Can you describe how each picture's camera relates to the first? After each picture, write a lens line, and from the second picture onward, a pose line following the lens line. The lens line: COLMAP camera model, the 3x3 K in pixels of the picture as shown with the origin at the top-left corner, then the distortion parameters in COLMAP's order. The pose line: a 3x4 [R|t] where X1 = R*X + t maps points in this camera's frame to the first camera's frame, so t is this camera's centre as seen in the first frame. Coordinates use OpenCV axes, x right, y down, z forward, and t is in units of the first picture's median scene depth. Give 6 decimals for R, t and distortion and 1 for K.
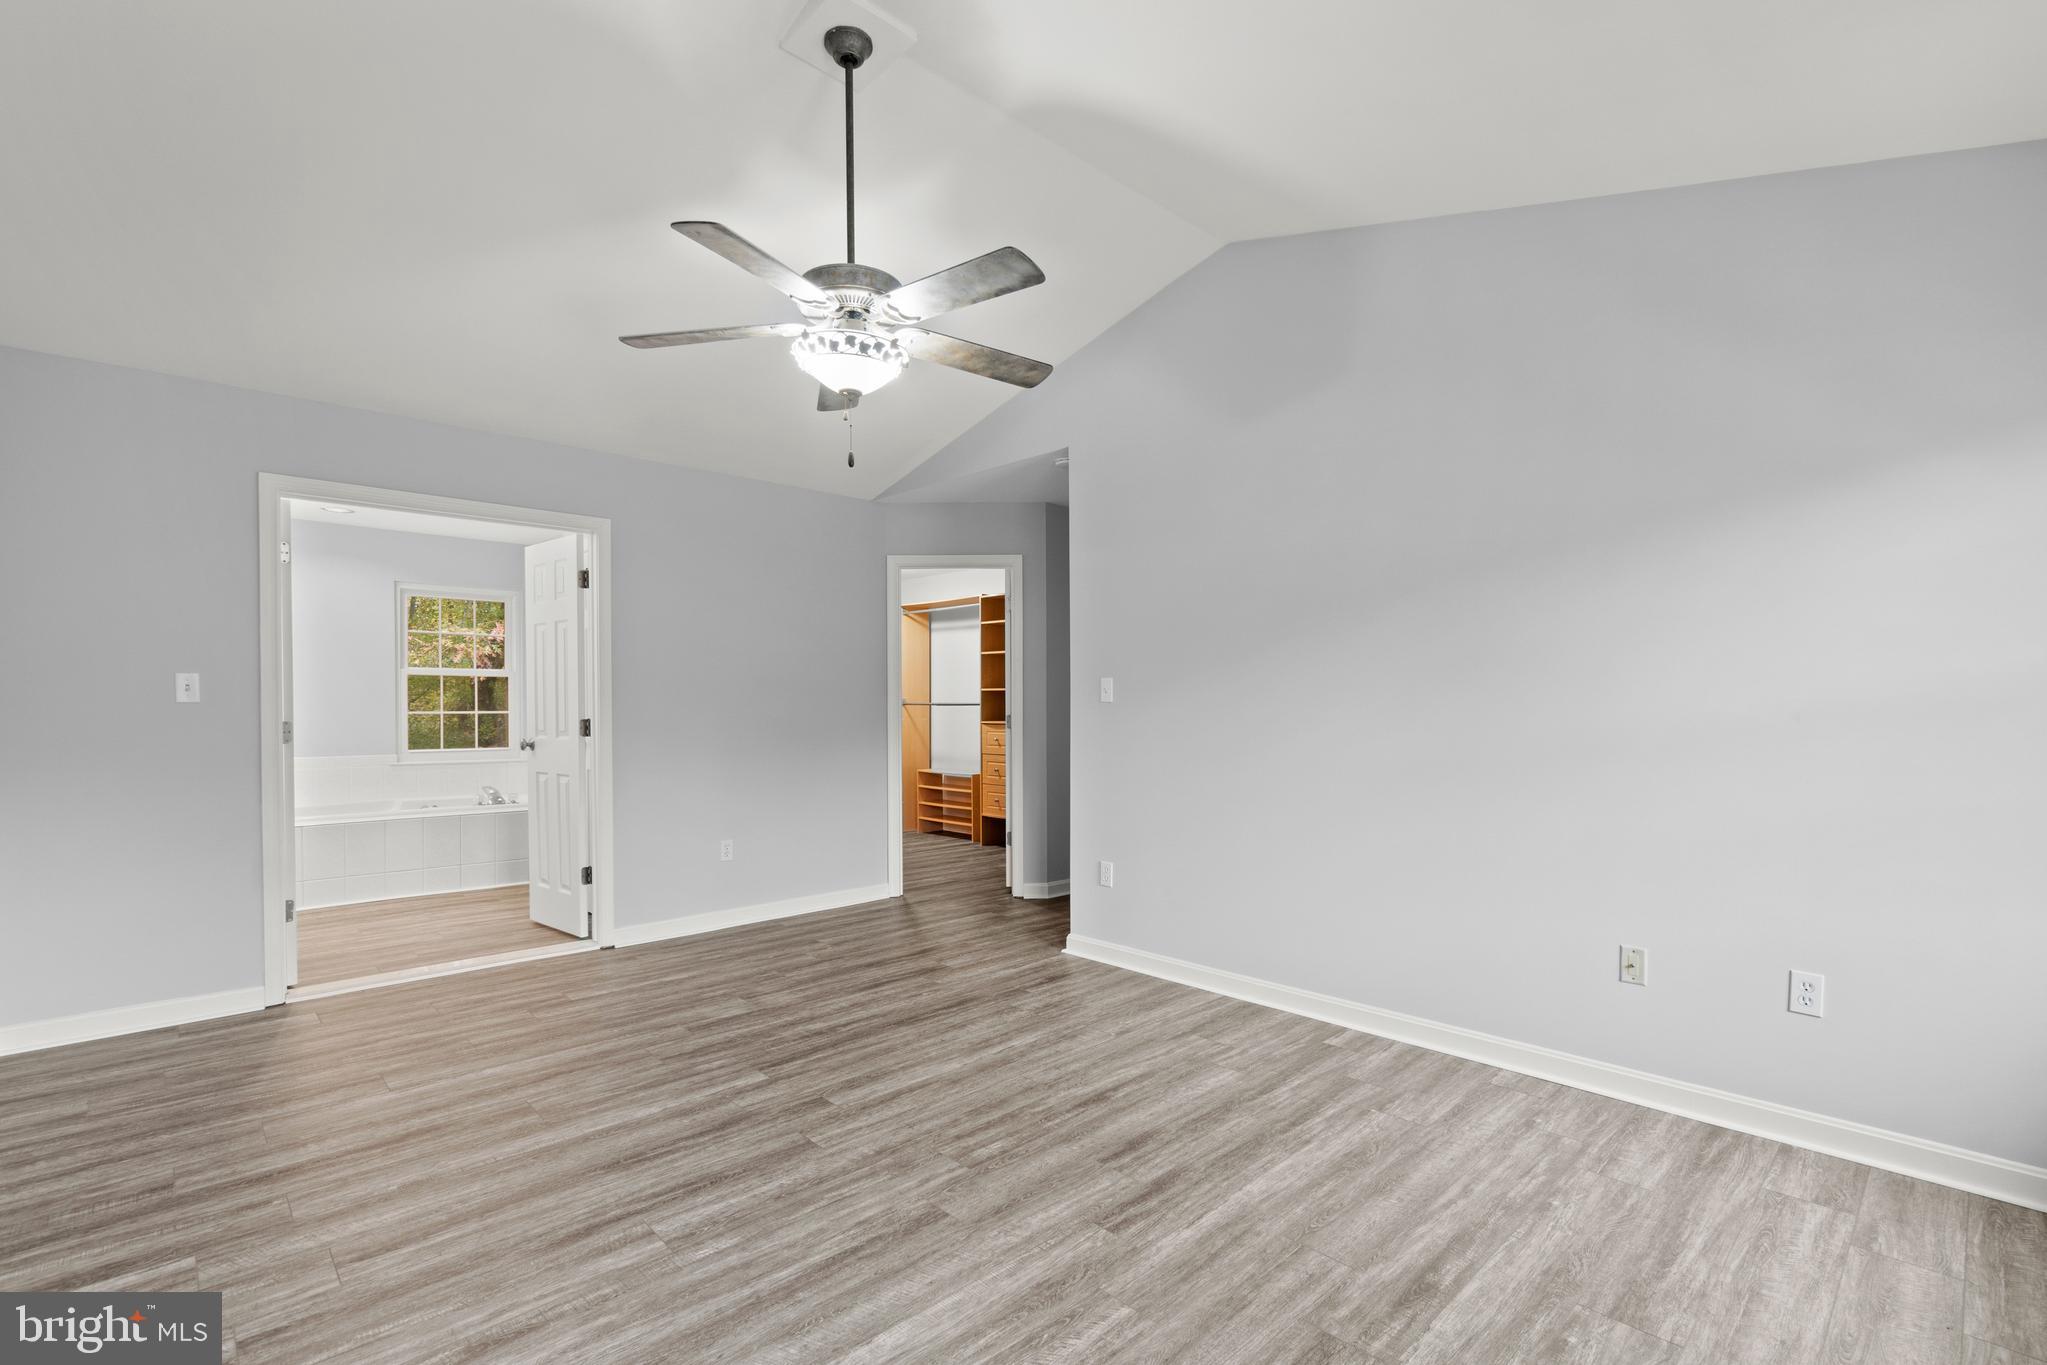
lens RADIAL K [[939.8, 0, 1026.0], [0, 939.8, 703.4], [0, 0, 1]] dist [0.000135, 0.000040]
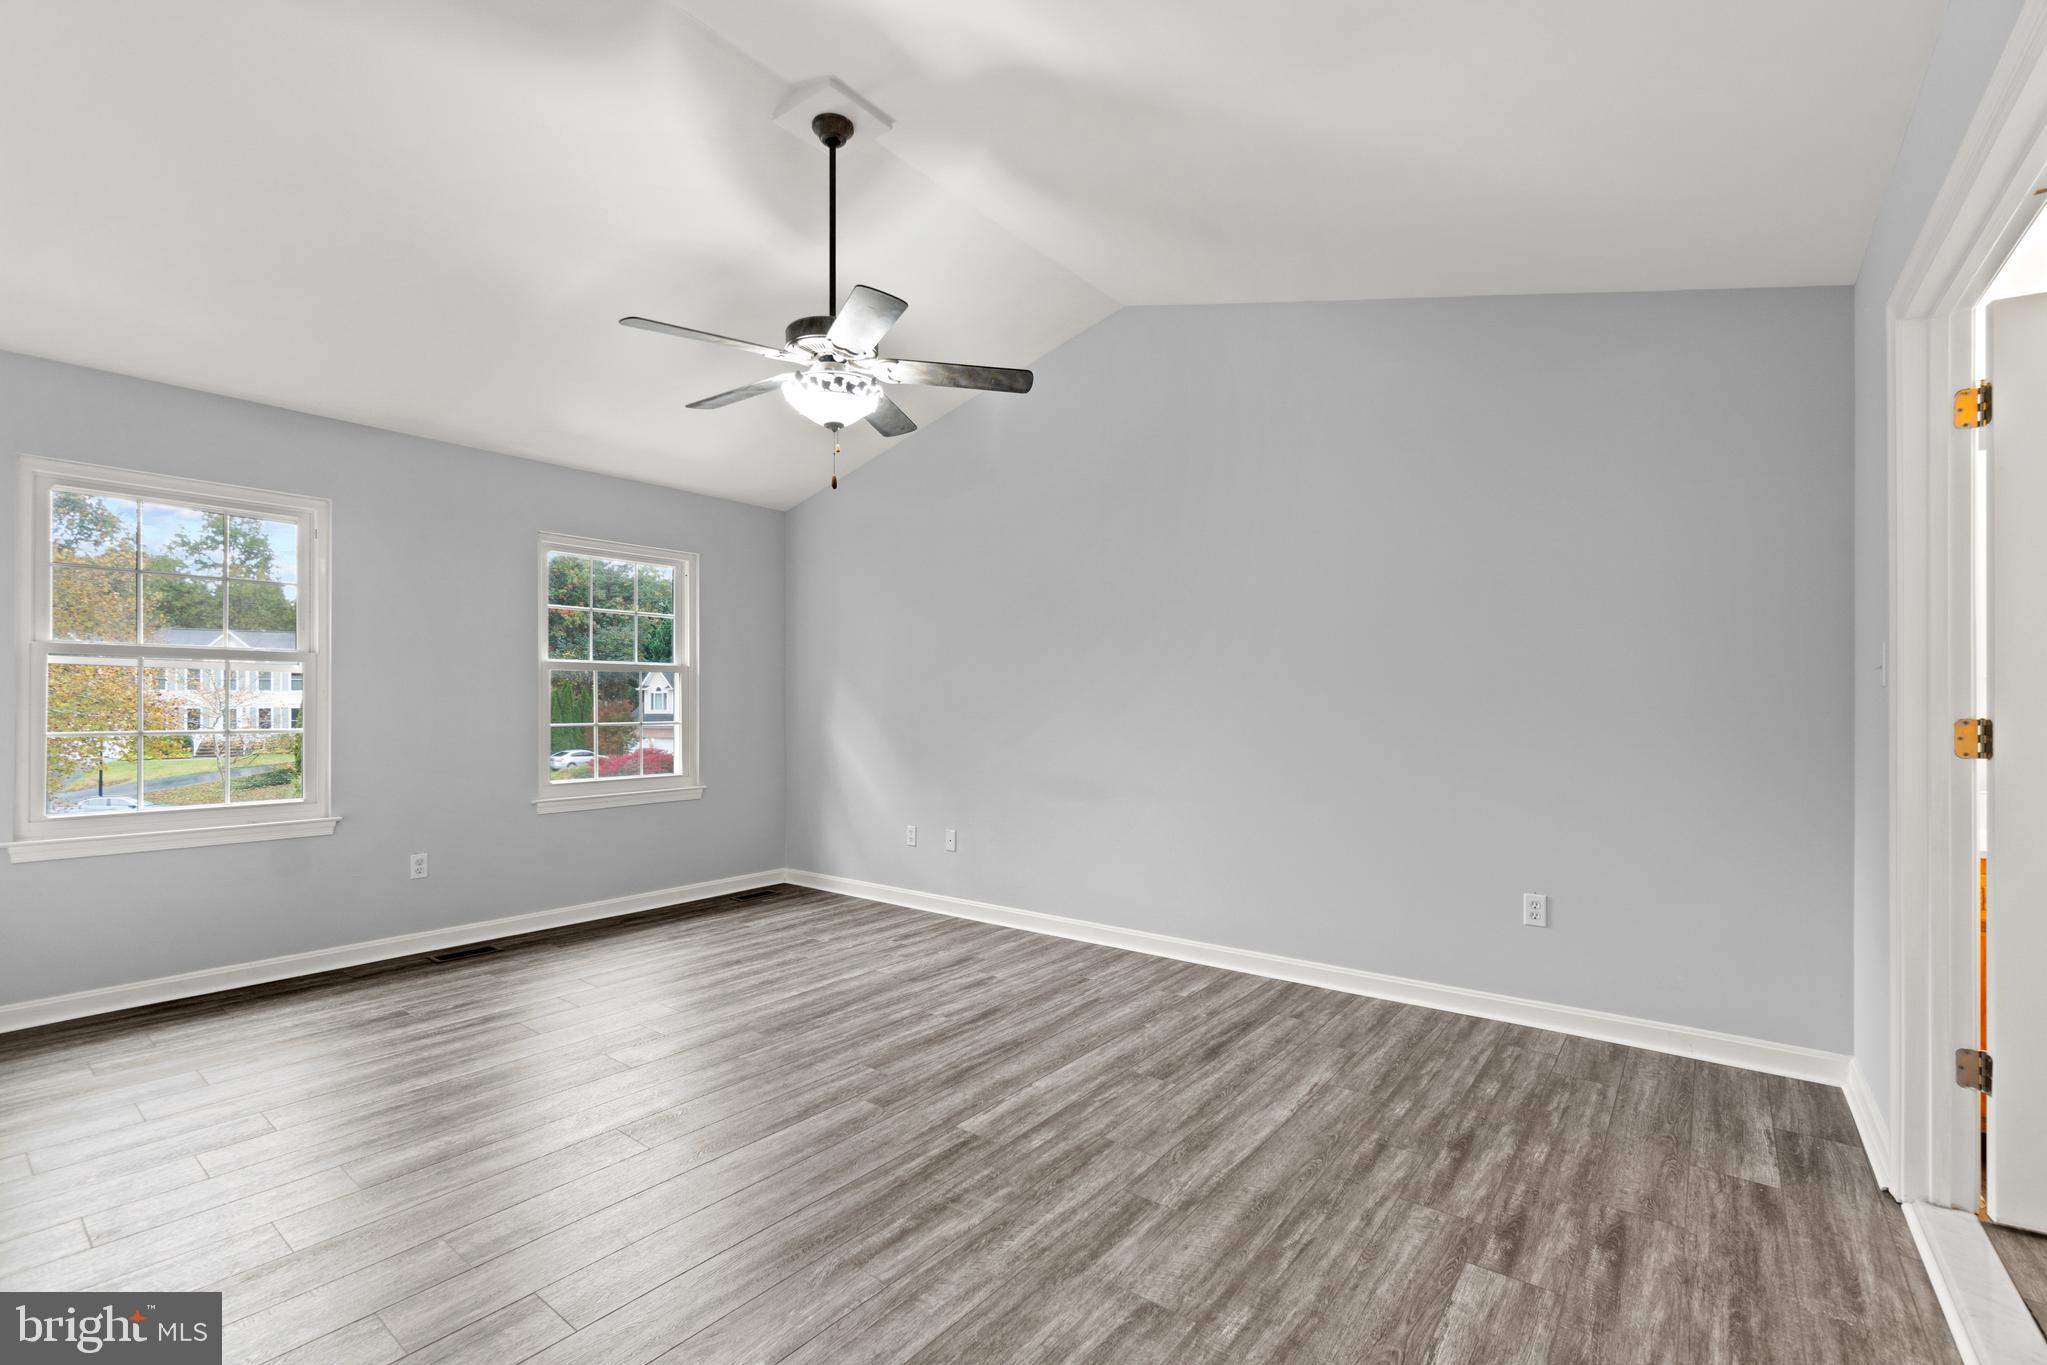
lens RADIAL K [[881.3, 0, 1018.9], [0, 881.3, 694.7], [0, 0, 1]] dist [-0.001279, -0.000011]
pose [[-0.988928, 0.000931, -0.148395, -0.200359], [0.002037, 0.999971, -0.007305, 0.007707], [0.148384, -0.007526, -0.988901, 1.720985]]
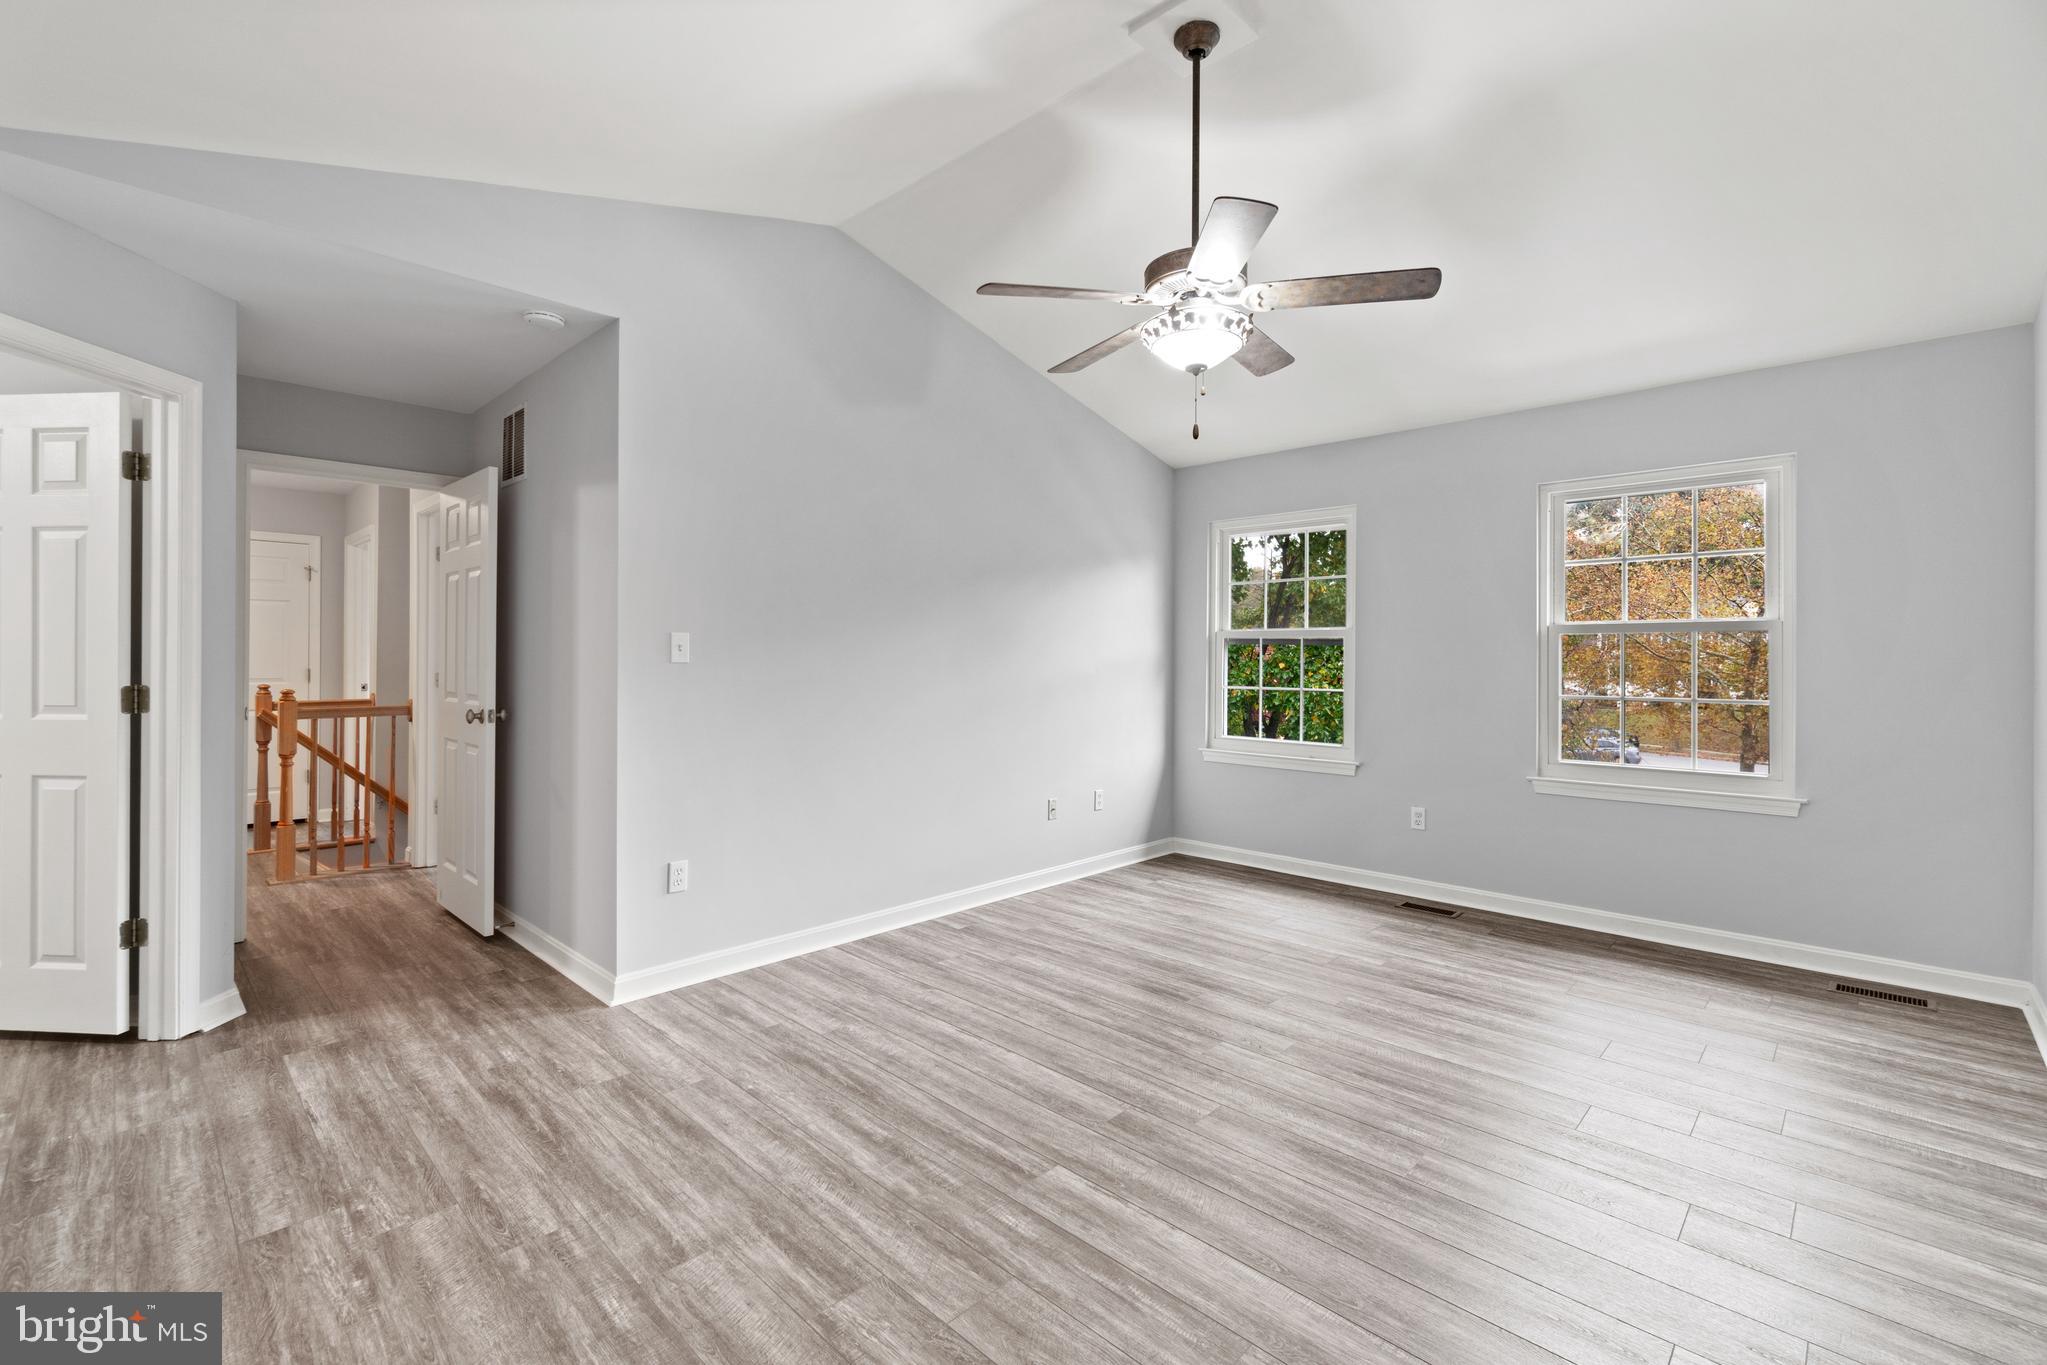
lens RADIAL K [[892.4, 0, 1018.3], [0, 892.4, 653.2], [0, 0, 1]] dist [-0.002736, -0.000312]
pose [[-0.044200, 0.008466, 0.998987, -0.937574], [-0.002190, 0.999961, -0.008571, -0.004349], [-0.999020, -0.002566, -0.044179, 1.011338]]
